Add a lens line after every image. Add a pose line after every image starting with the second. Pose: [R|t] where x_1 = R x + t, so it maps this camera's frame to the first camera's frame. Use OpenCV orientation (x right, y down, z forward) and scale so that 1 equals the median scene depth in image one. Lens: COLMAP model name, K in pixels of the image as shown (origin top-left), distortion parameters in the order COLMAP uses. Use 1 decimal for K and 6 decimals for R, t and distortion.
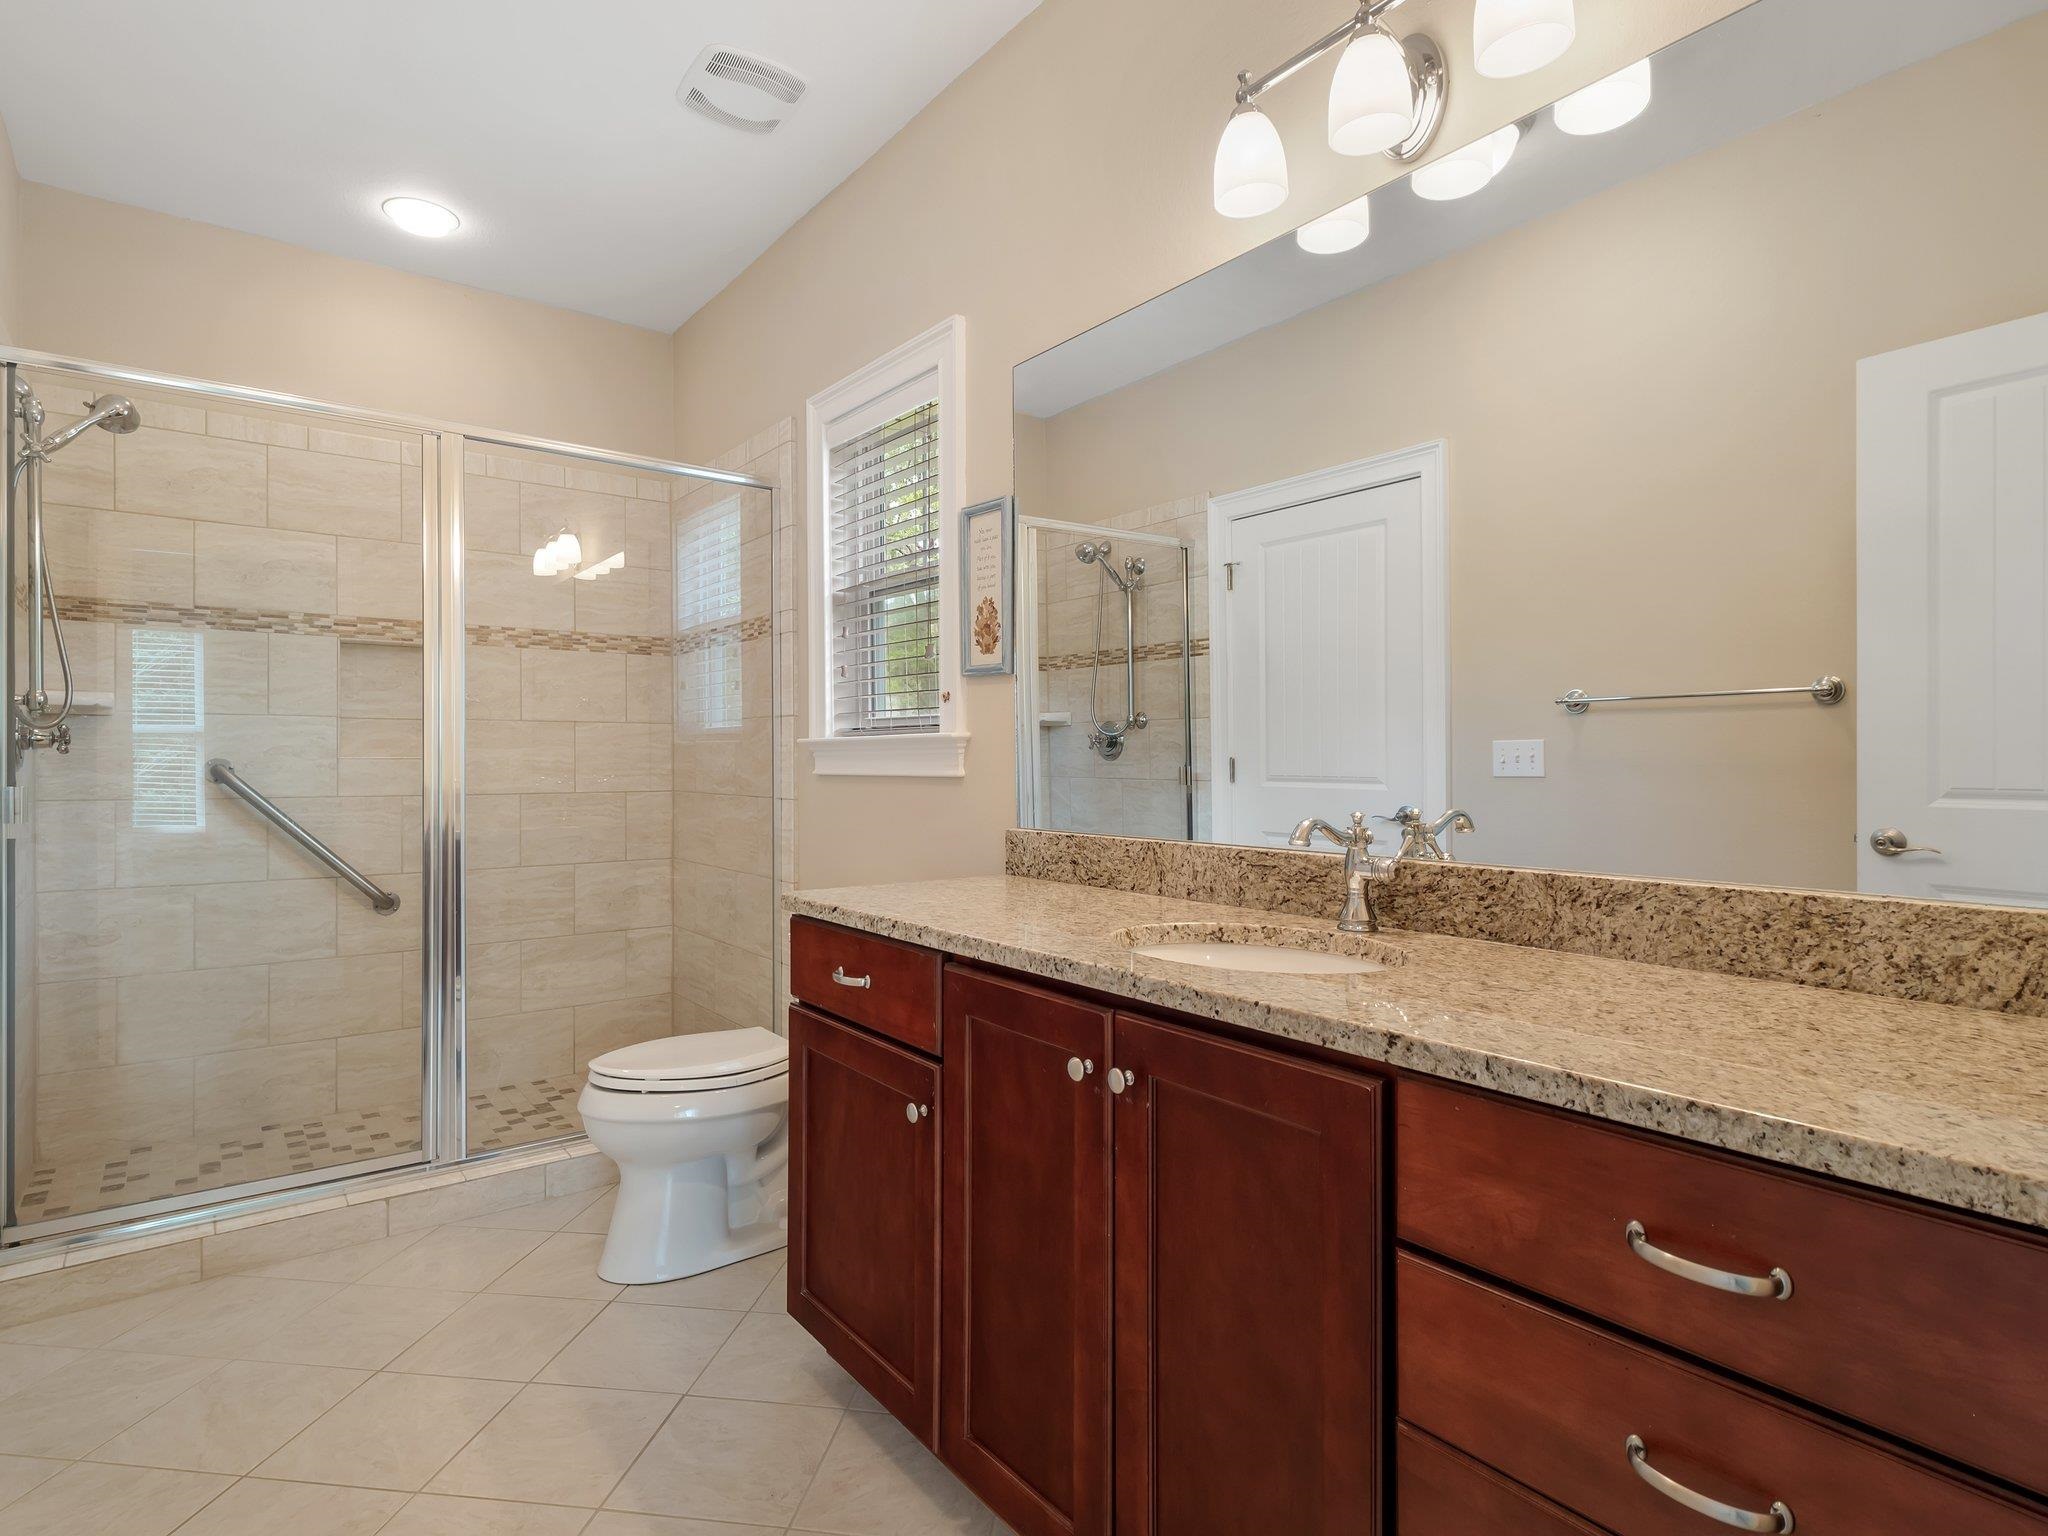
lens RADIAL K [[1085.4, 0, 1023.8], [0, 1085.4, 762.8], [0, 0, 1]] dist [0.000037, 0.000002]
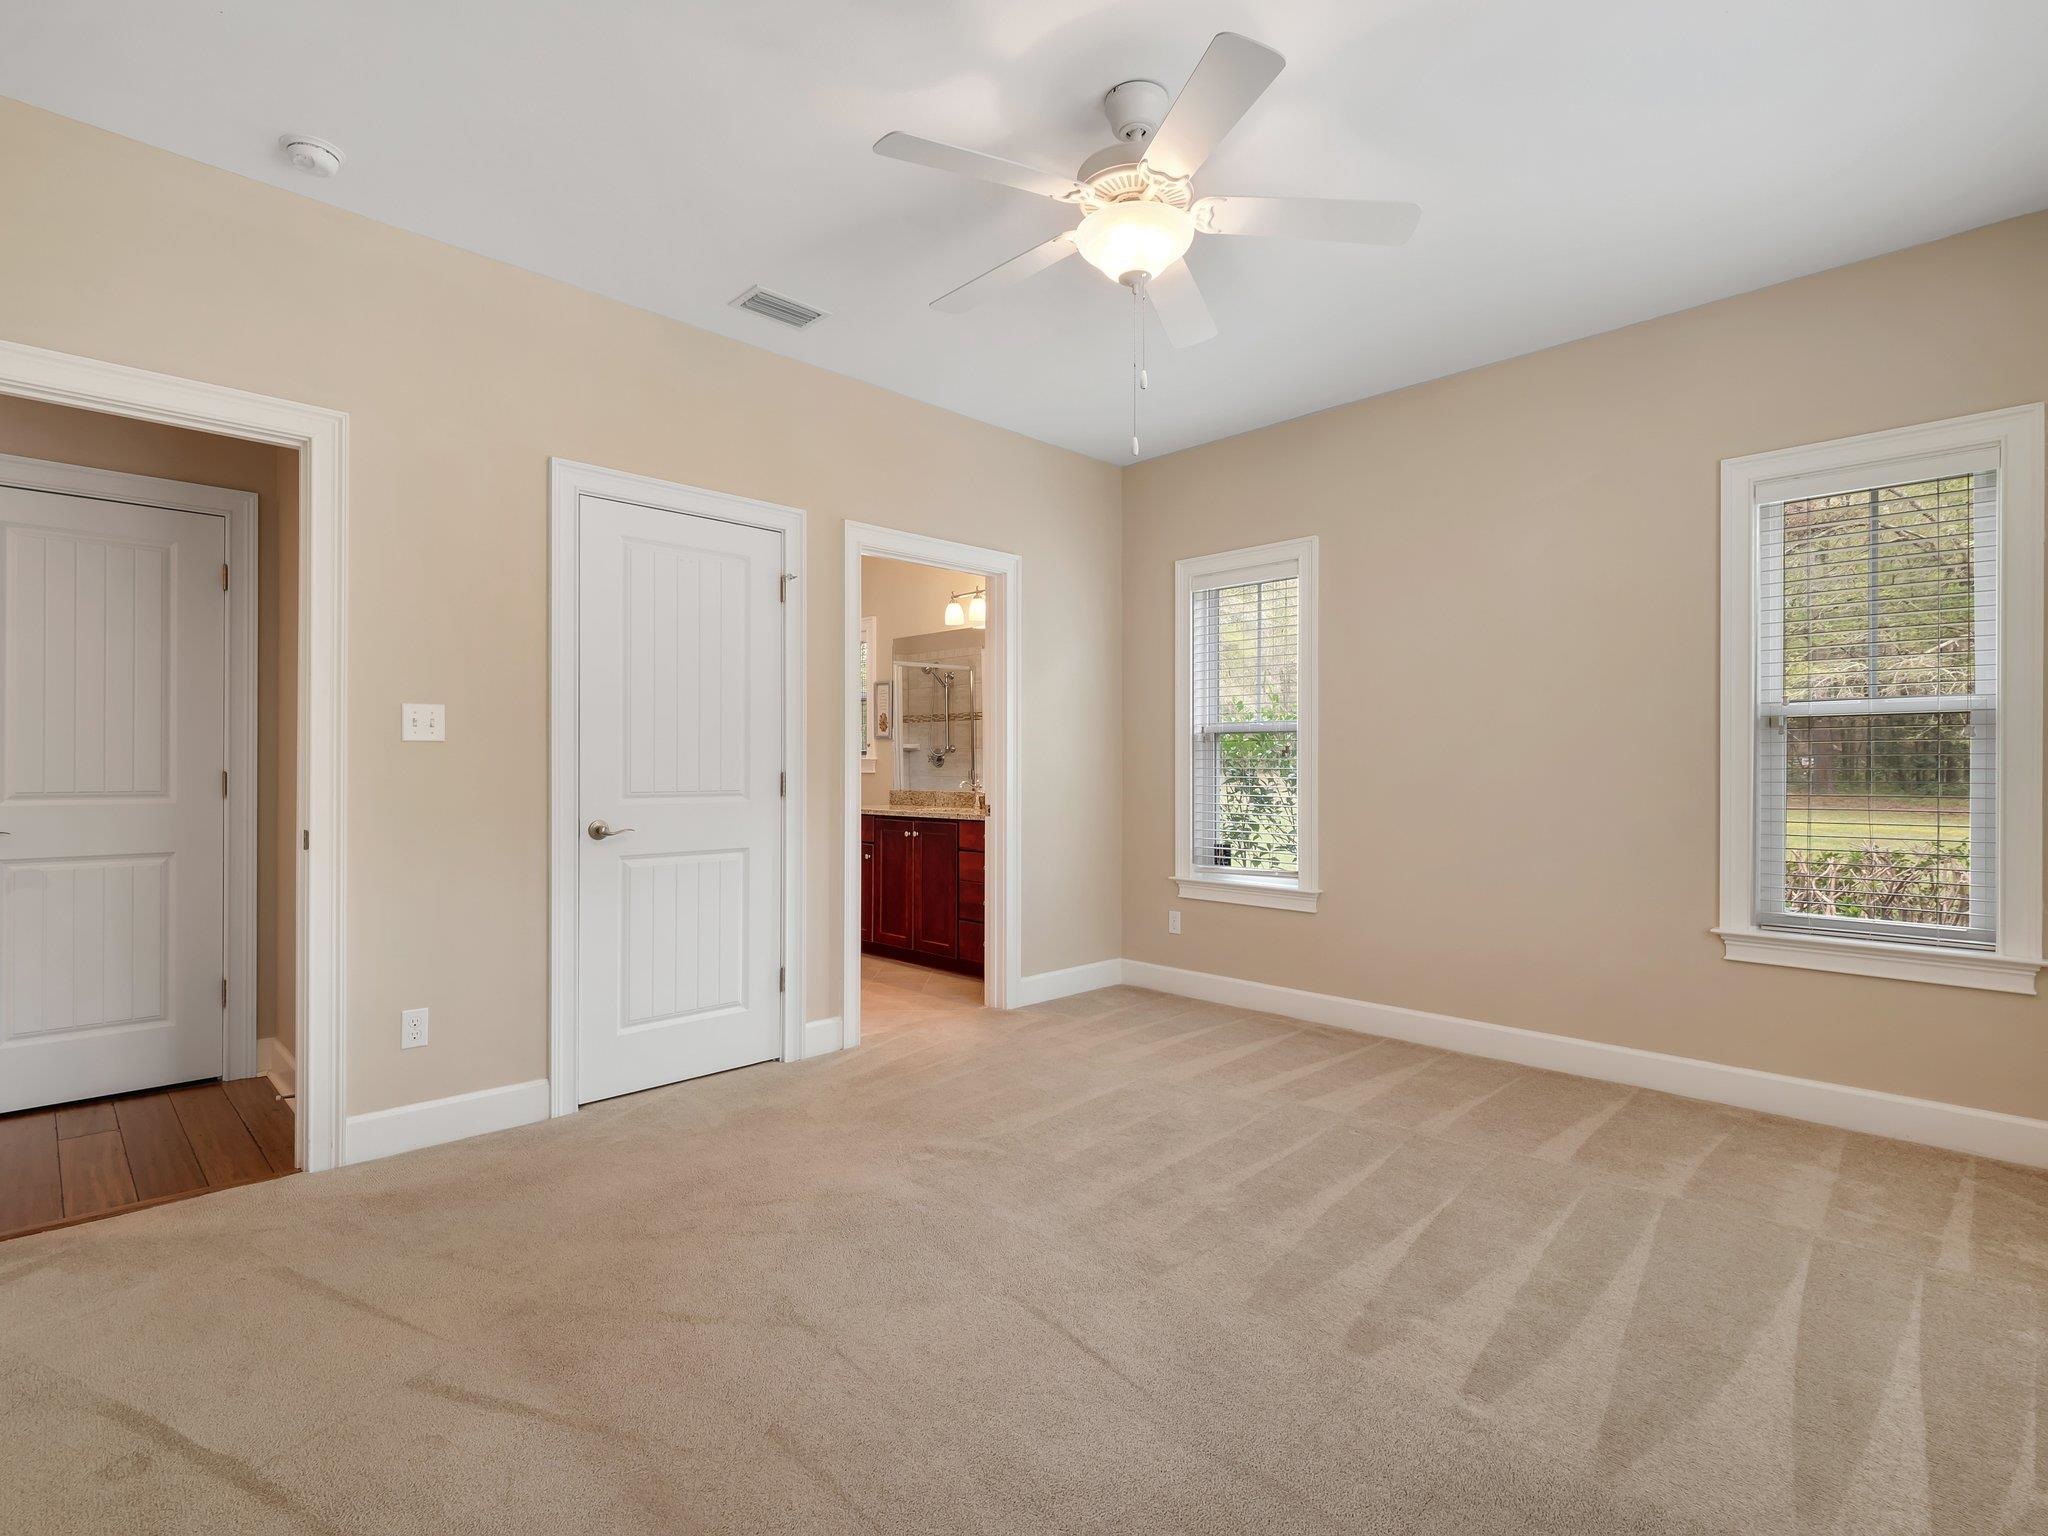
lens RADIAL K [[978.6, 0, 1038.6], [0, 978.6, 769.5], [0, 0, 1]] dist [0.000864, 0.000073]
pose [[0.989657, 0.004053, 0.143393, 0.001630], [-0.003991, 0.999992, -0.000721, 0.001765], [-0.143395, 0.000141, 0.989666, -0.918515]]
